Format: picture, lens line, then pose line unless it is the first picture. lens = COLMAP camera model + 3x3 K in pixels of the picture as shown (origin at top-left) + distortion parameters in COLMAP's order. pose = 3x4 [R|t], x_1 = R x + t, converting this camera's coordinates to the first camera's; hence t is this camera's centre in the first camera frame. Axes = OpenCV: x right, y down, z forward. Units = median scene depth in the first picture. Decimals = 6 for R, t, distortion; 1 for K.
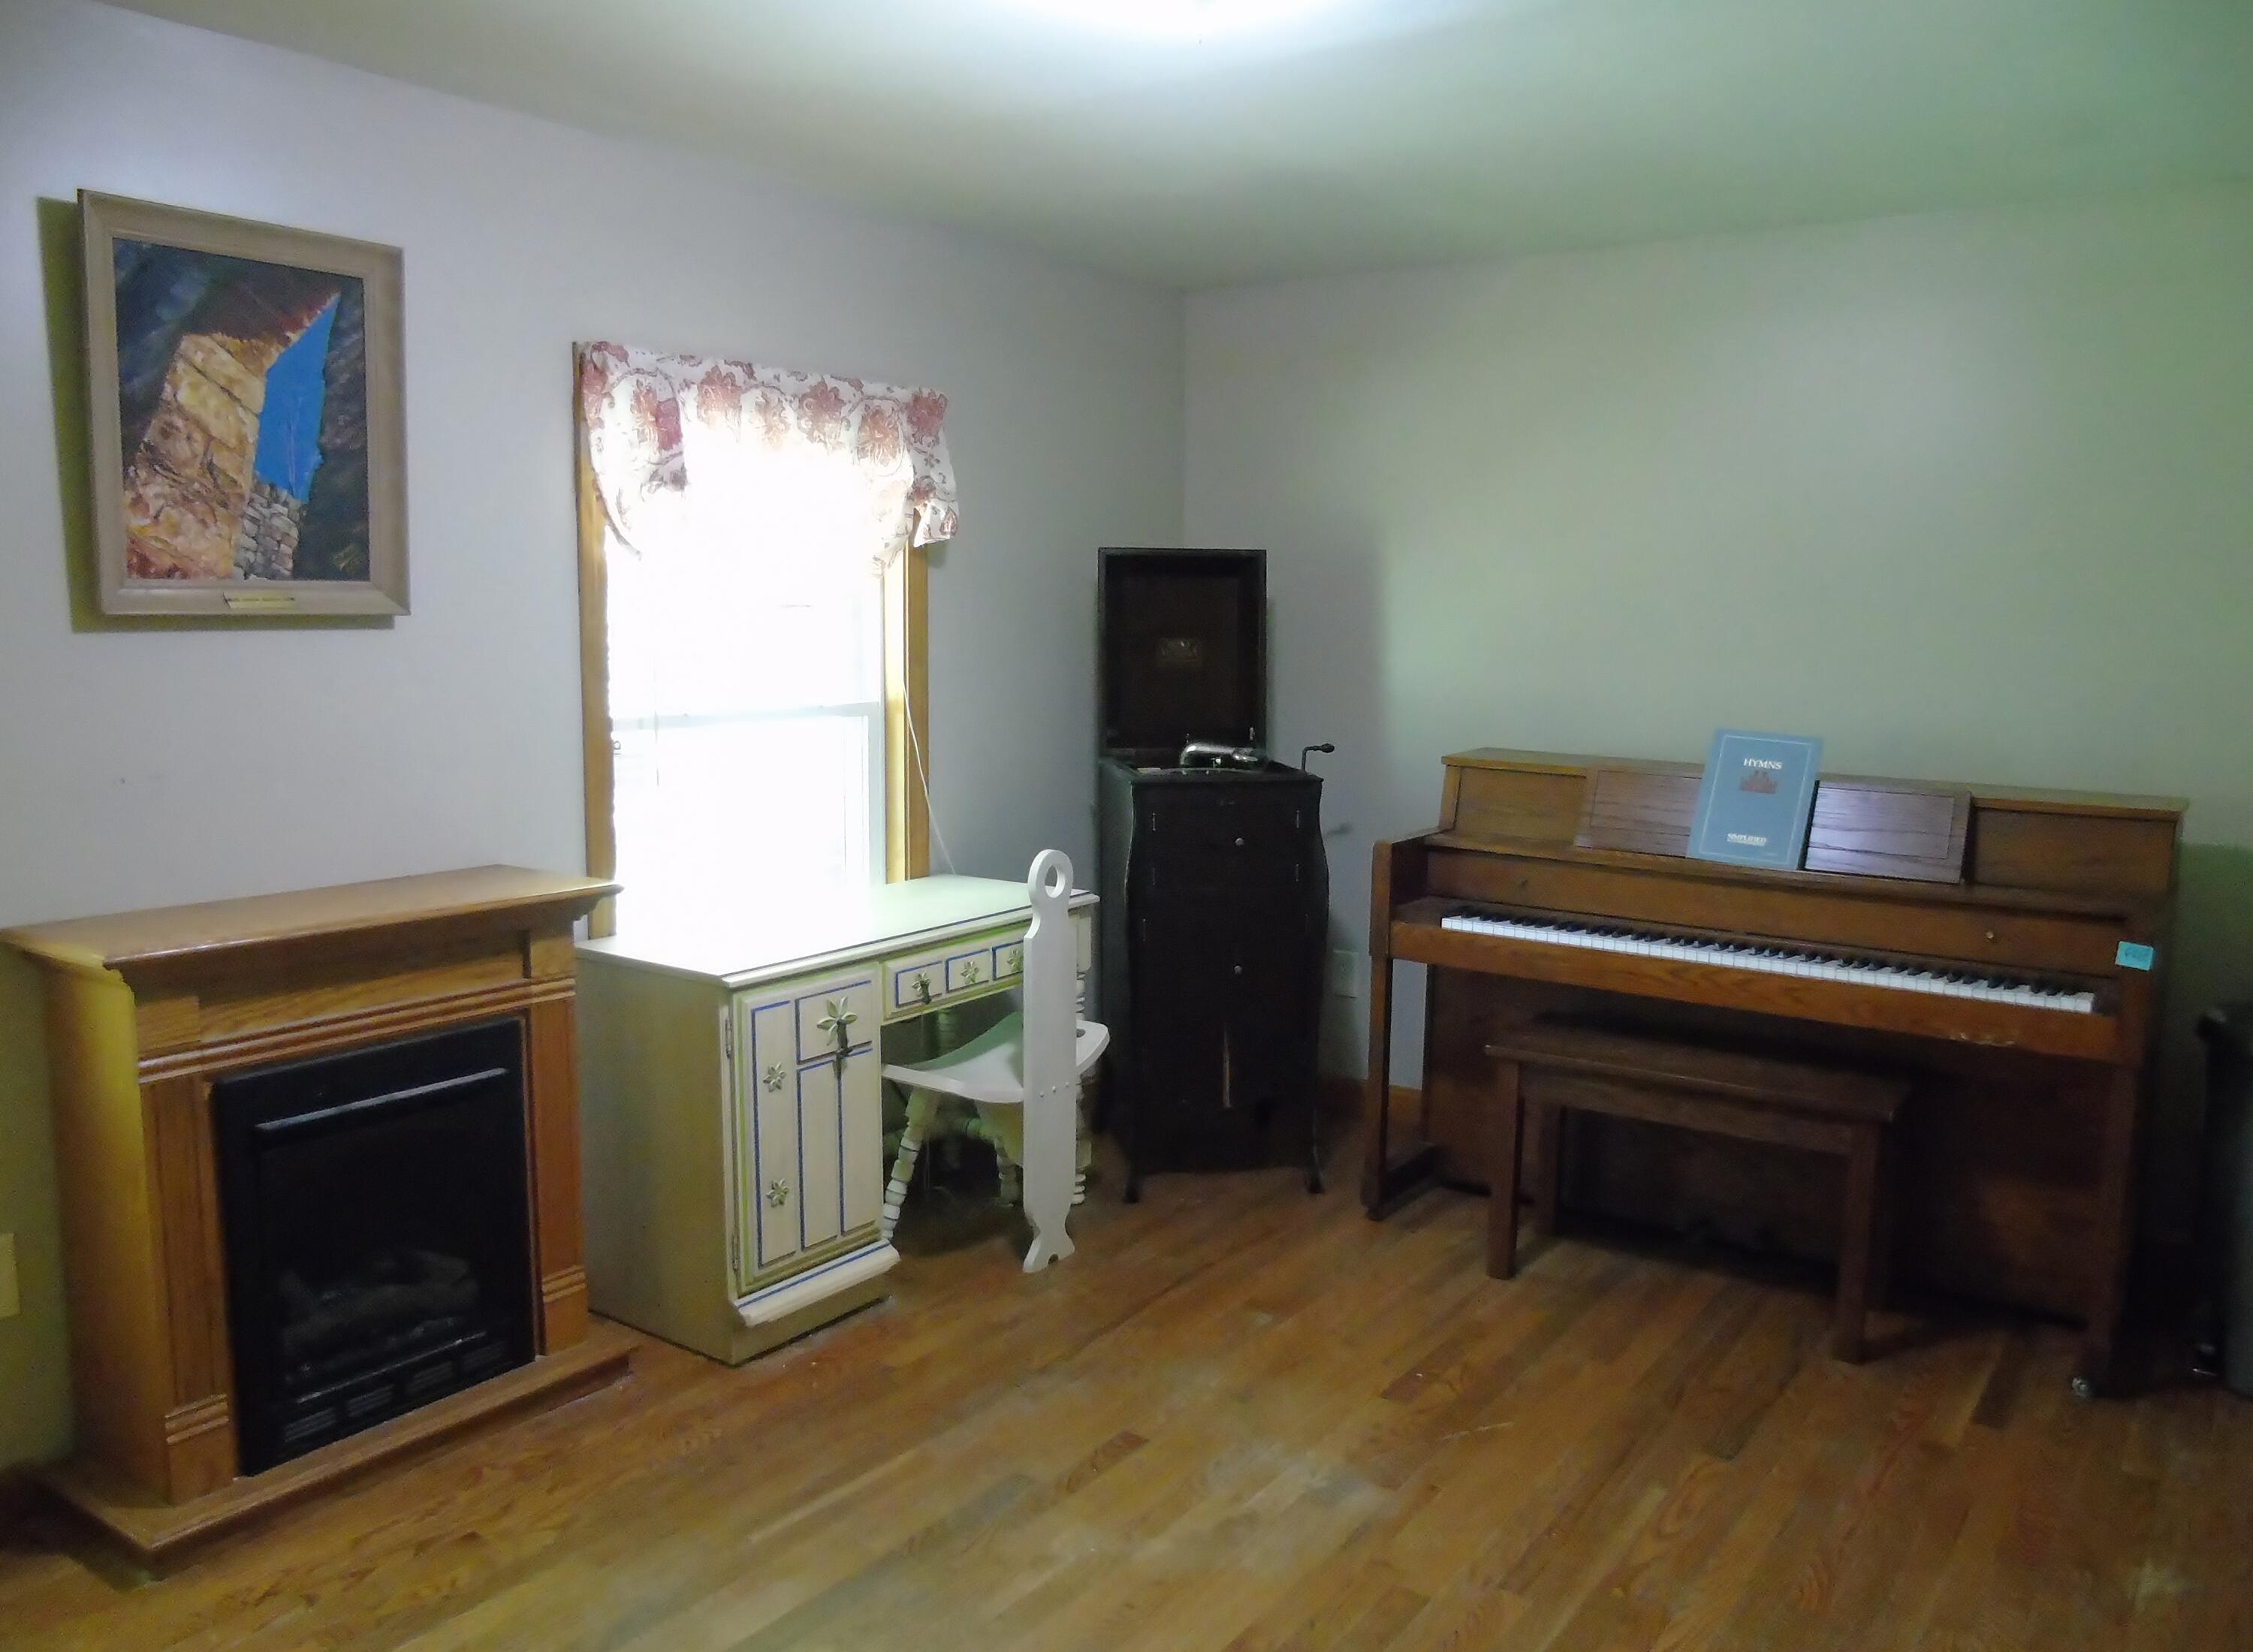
lens RADIAL K [[1719.2, 0, 1128.4], [0, 1719.2, 823.4], [0, 0, 1]] dist [-0.000596, 0.004236]
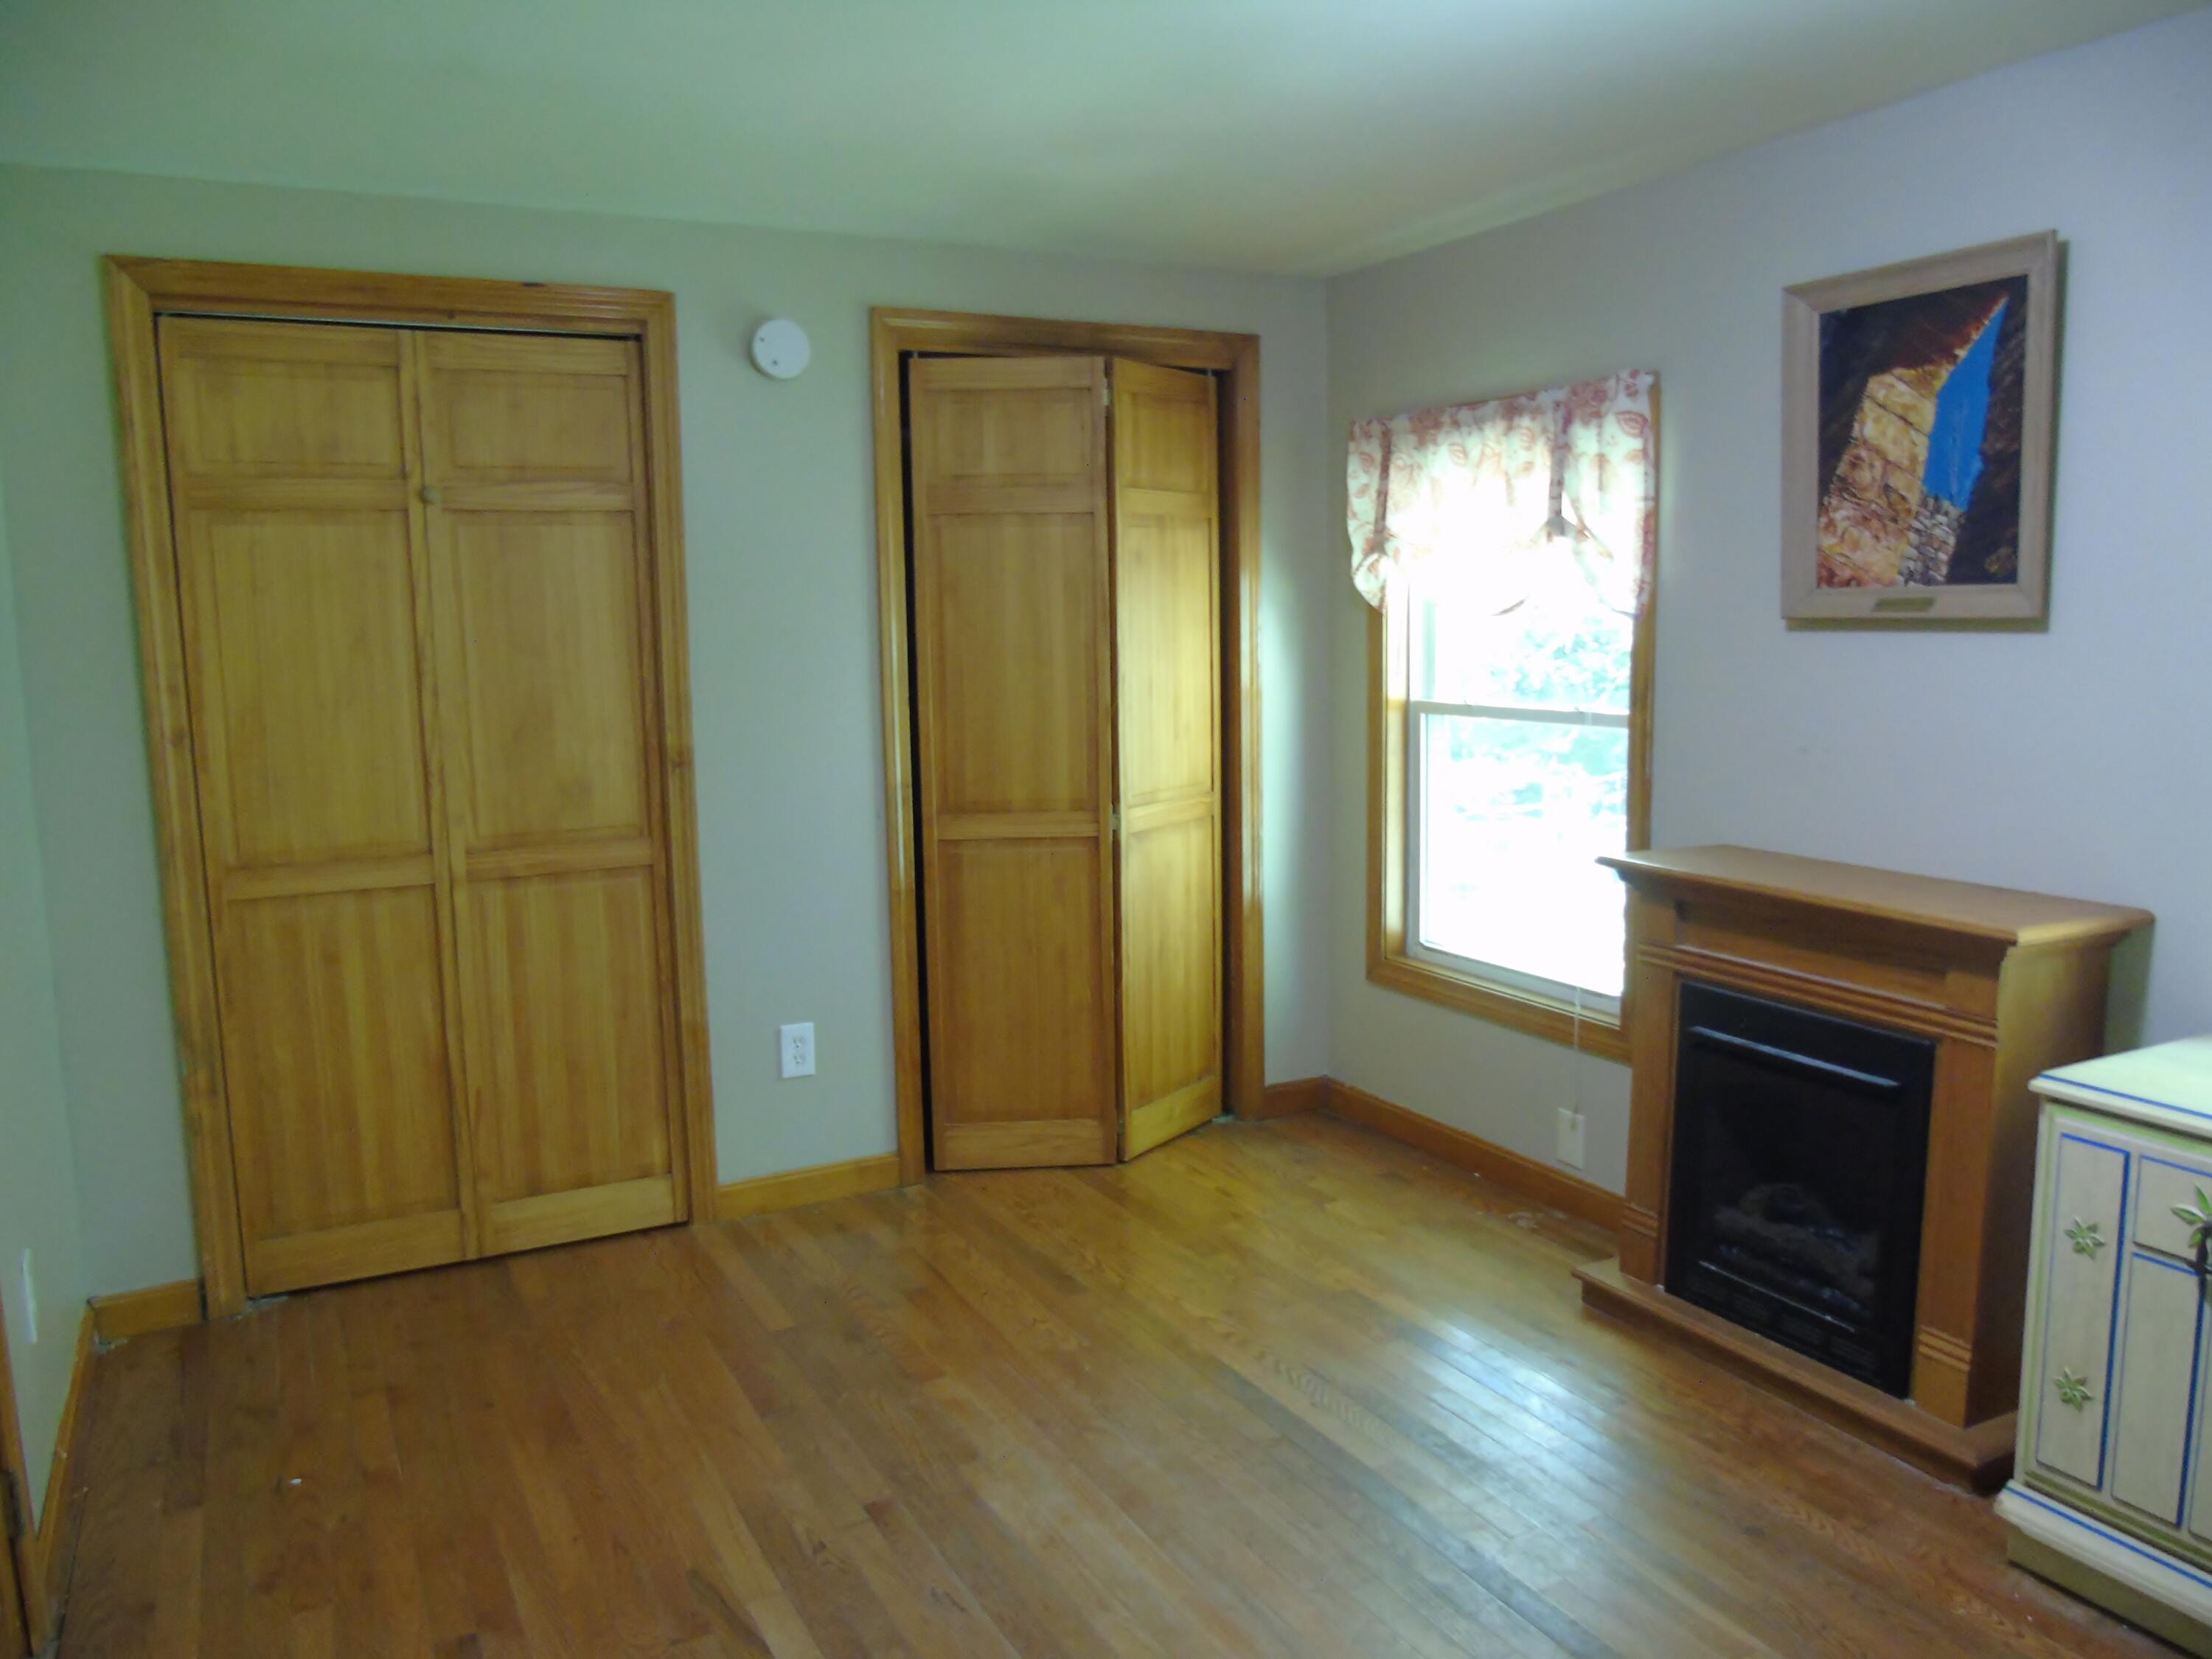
lens RADIAL K [[1688.0, 0, 1106.8], [0, 1688.0, 839.2], [0, 0, 1]] dist [-0.000596, 0.004236]
pose [[-0.438491, 0.118926, -0.890832, 0.706395], [-0.107308, 0.977188, 0.183274, -0.127120], [0.892306, 0.175957, -0.415727, 1.026664]]
